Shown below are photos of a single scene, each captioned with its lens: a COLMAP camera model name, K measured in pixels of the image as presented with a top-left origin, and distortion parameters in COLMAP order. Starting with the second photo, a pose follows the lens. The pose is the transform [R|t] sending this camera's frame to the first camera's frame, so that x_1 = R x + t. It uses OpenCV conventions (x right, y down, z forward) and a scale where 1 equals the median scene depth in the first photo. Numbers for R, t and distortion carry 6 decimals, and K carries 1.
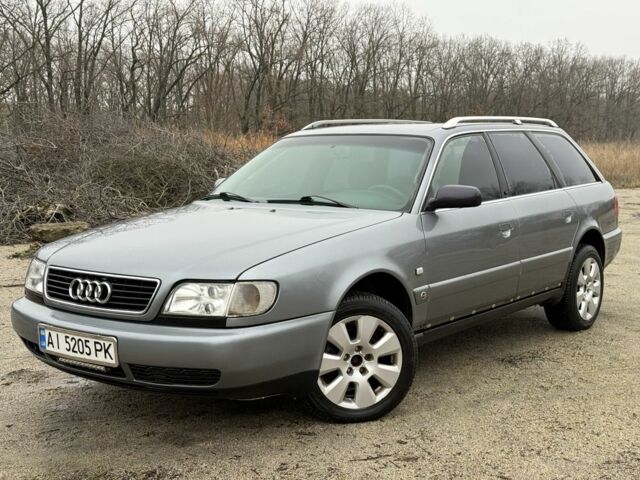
lens RADIAL K [[889.0, 0, 320.0], [0, 889.0, 240.0], [0, 0, 1]] dist [0.196594, -0.018207]
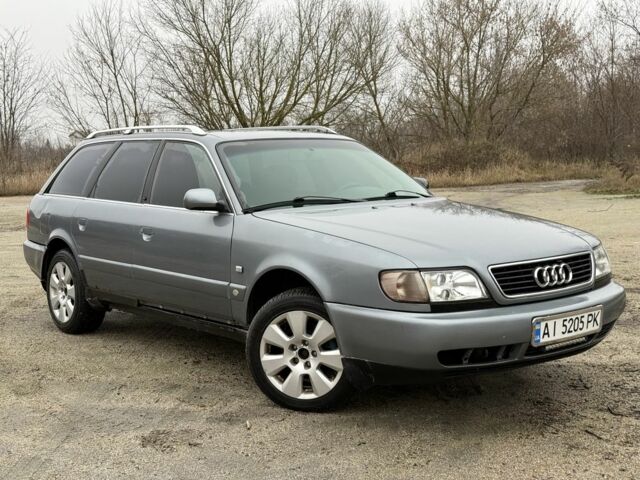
lens RADIAL K [[889.0, 0, 320.0], [0, 889.0, 240.0], [0, 0, 1]] dist [0.196594, -0.018207]
pose [[0.204951, -0.094305, 0.974218, -1.352376], [0.127426, 0.989447, 0.068972, -0.094118], [-0.970442, 0.110005, 0.214806, 1.039916]]
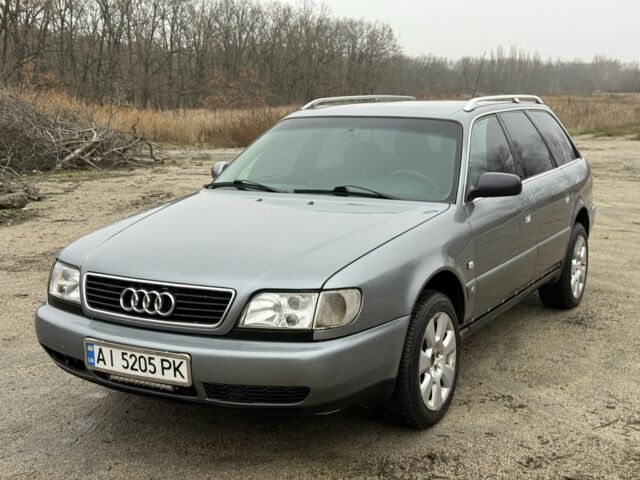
lens RADIAL K [[889.0, 0, 320.0], [0, 889.0, 240.0], [0, 0, 1]] dist [0.196594, -0.018207]
pose [[0.988745, -0.021413, 0.148072, -0.216854], [0.014045, 0.998619, 0.050630, -0.049299], [-0.148952, -0.047980, 0.987680, 0.085152]]
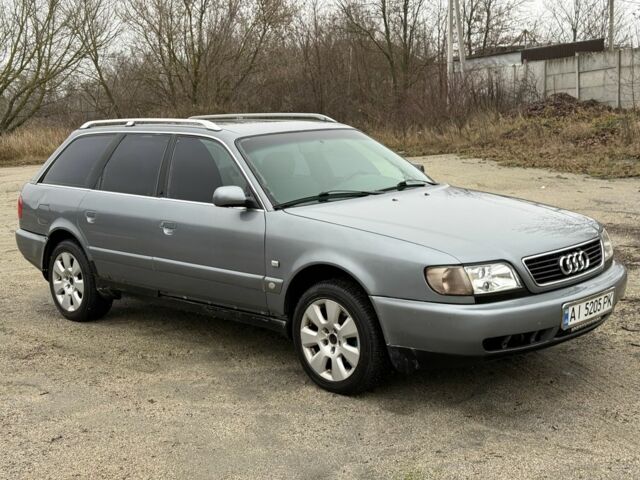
lens RADIAL K [[889.0, 0, 320.0], [0, 889.0, 240.0], [0, 0, 1]] dist [0.196594, -0.018207]
pose [[0.100504, -0.152481, 0.983183, -1.442989], [0.148096, 0.979471, 0.136766, -0.182488], [-0.983853, 0.131860, 0.121022, 1.185461]]
